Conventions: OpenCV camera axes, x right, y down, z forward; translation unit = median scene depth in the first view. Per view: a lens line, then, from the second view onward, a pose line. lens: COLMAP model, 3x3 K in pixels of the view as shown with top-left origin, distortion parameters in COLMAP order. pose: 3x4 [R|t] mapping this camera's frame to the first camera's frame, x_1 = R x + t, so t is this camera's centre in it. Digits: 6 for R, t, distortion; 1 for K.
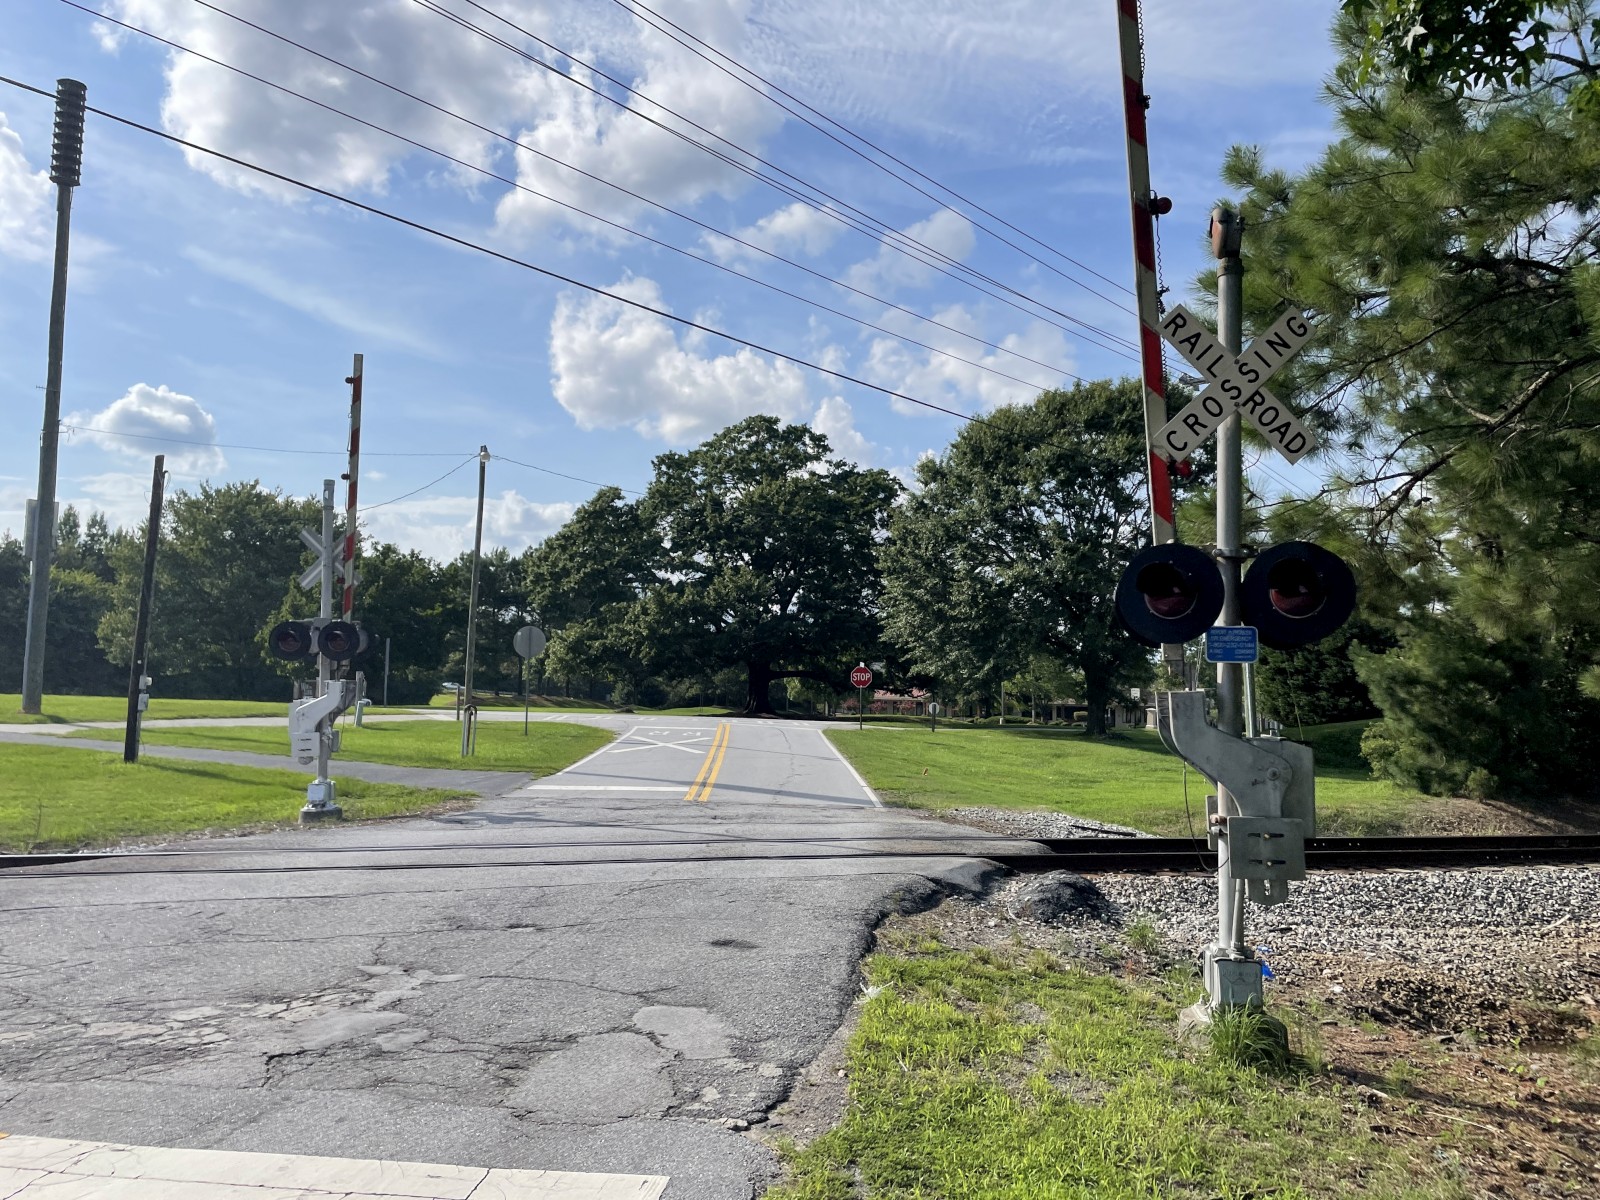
lens RADIAL K [[1238.0, 0, 760.9], [0, 1238.0, 583.9], [0, 0, 1]] dist [0.082013, -0.090486]
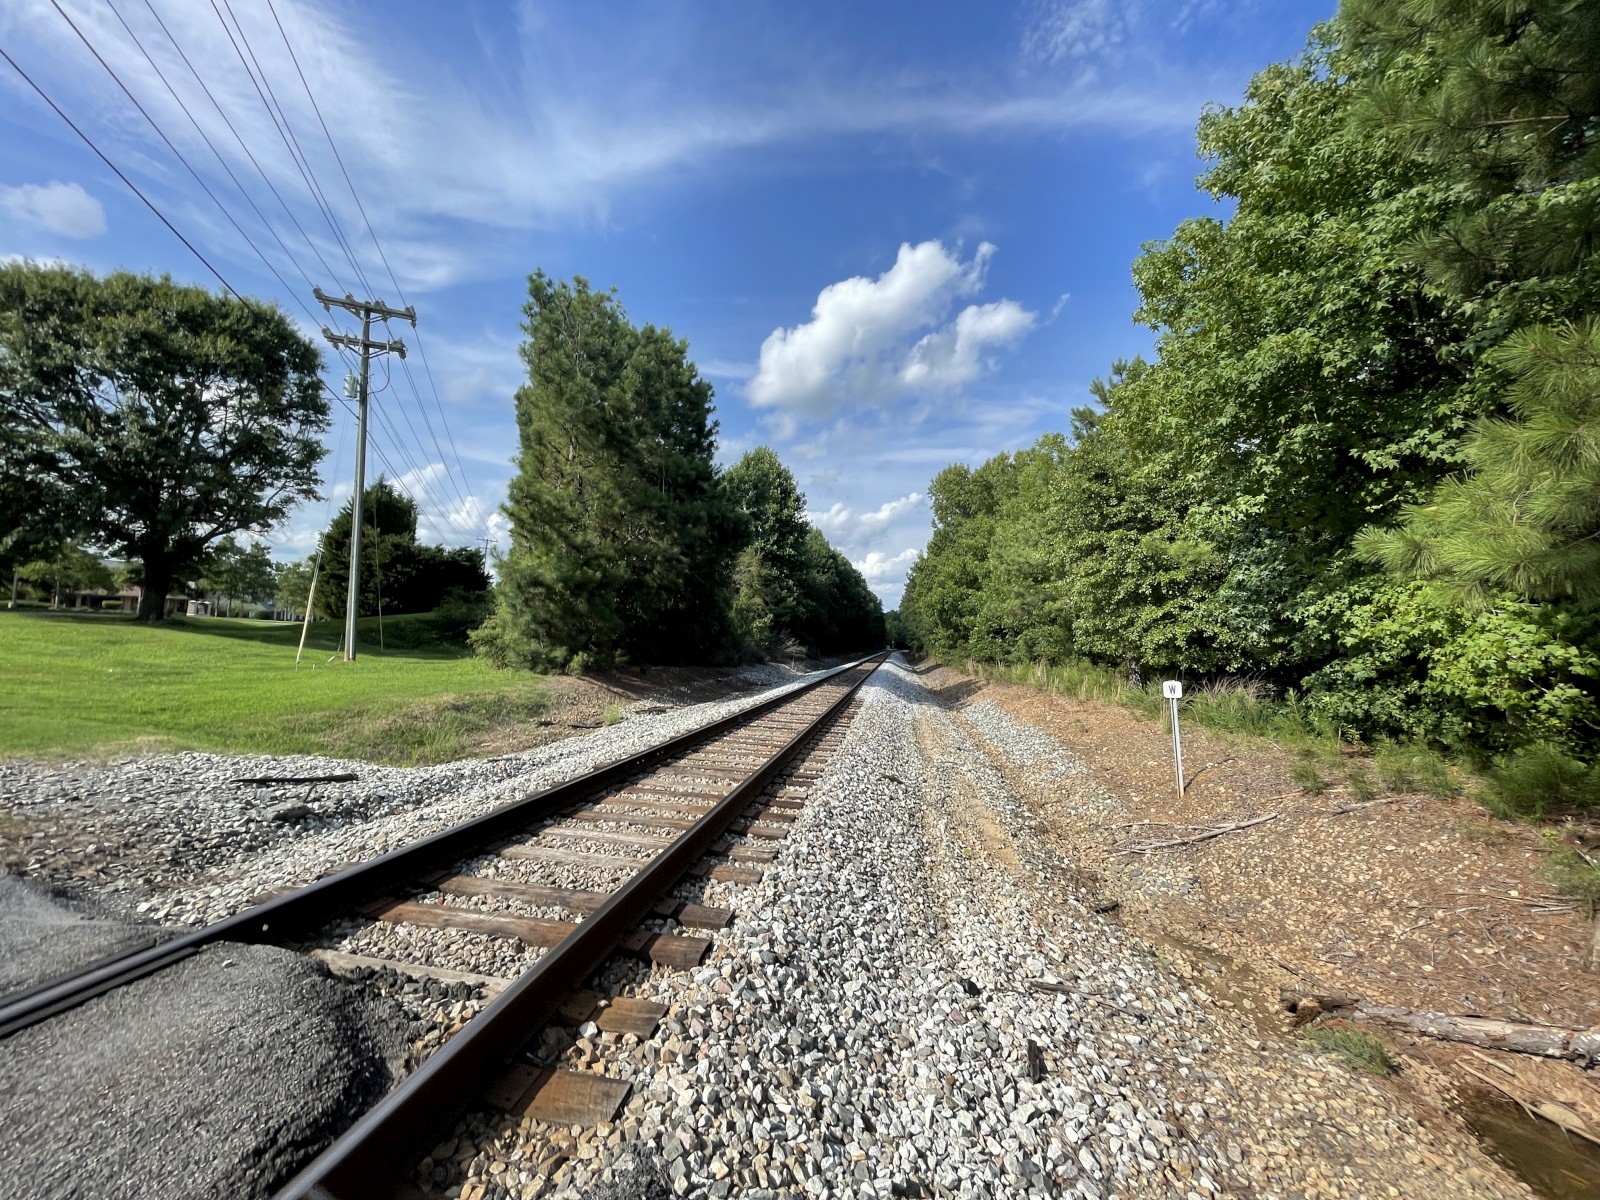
lens RADIAL K [[657.9, 0, 812.7], [0, 657.9, 596.6], [0, 0, 1]] dist [-0.009129, -0.000938]
pose [[0.465525, 0.058570, 0.883095, 0.073118], [-0.124686, 0.992196, -0.000077, 0.053432], [-0.876208, -0.110073, 0.469195, 0.430986]]
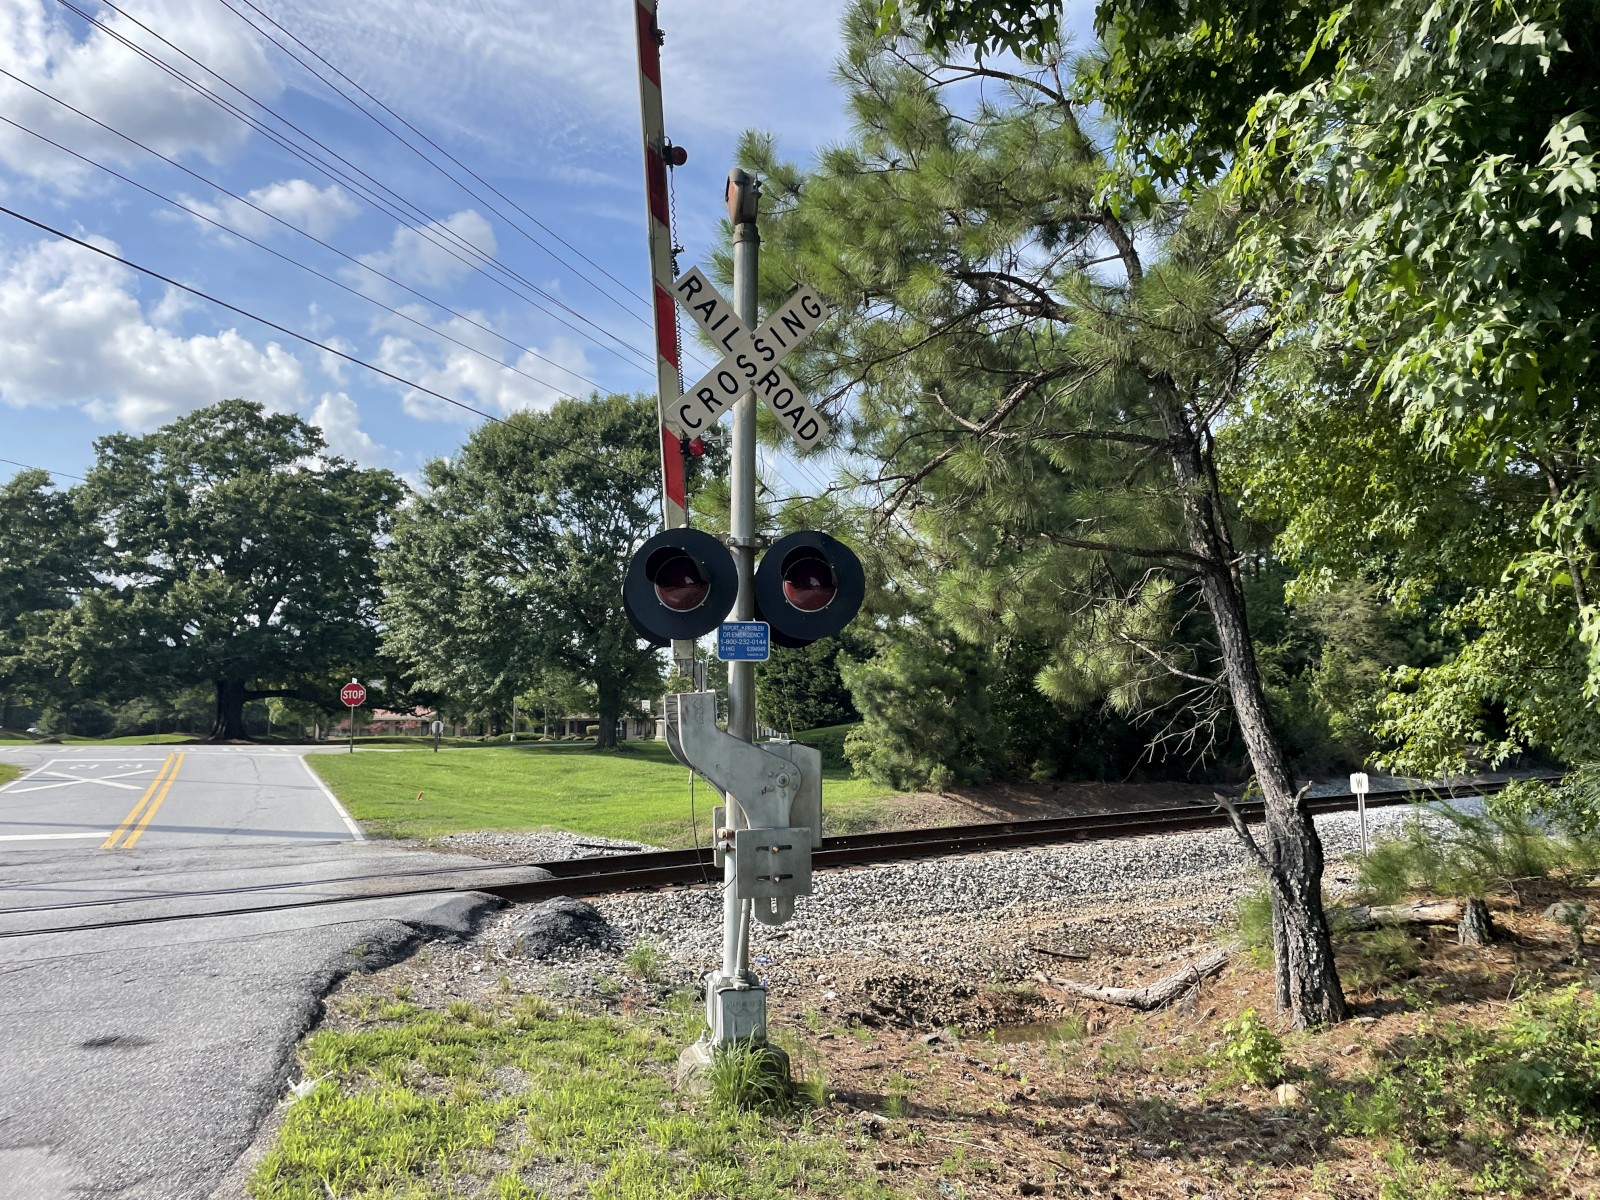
lens RADIAL K [[1238.0, 0, 821.1], [0, 1238.0, 589.1], [0, 0, 1]] dist [0.082013, -0.090486]
pose [[0.908815, 0.019825, 0.416729, 0.012963], [-0.016216, 0.999794, -0.012201, 0.005445], [-0.416885, 0.004331, 0.908949, 0.040030]]
